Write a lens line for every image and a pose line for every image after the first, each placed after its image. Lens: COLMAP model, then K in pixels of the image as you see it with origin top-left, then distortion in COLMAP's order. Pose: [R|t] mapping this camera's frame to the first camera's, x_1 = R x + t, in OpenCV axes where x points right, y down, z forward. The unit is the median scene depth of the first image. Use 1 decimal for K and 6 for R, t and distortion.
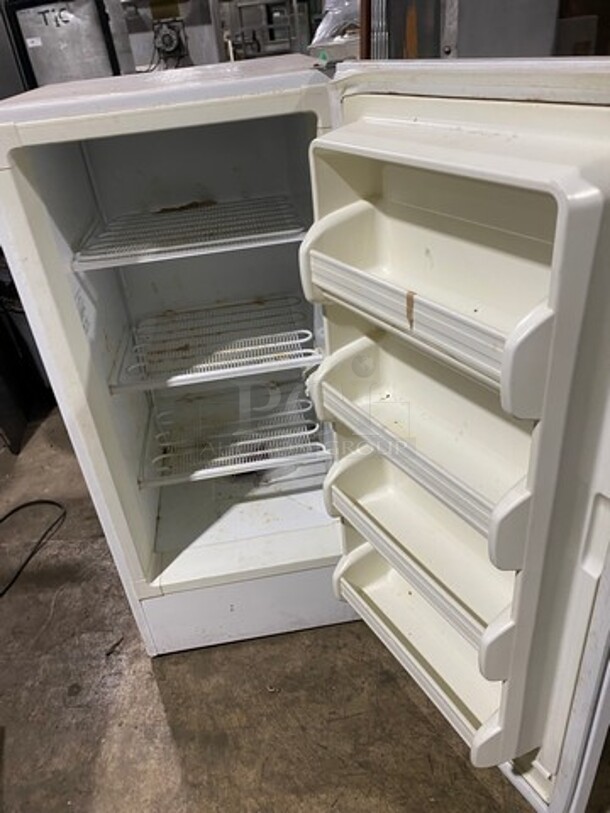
lens RADIAL K [[611.5, 0, 305.0], [0, 611.5, 406.5], [0, 0, 1]] dist [-0.006135, -0.003515]
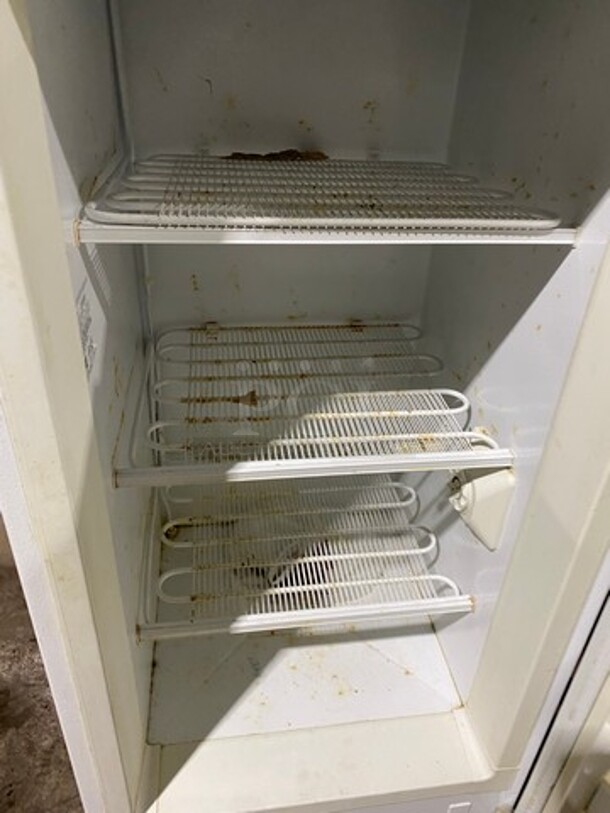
lens RADIAL K [[601.5, 0, 310.2], [0, 601.5, 392.1], [0, 0, 1]] dist [-0.003413, -0.006445]
pose [[0.988819, 0.118262, 0.090840, -0.211769], [-0.117061, 0.992953, -0.018455, -0.109341], [-0.092382, 0.007615, 0.995695, 0.484252]]
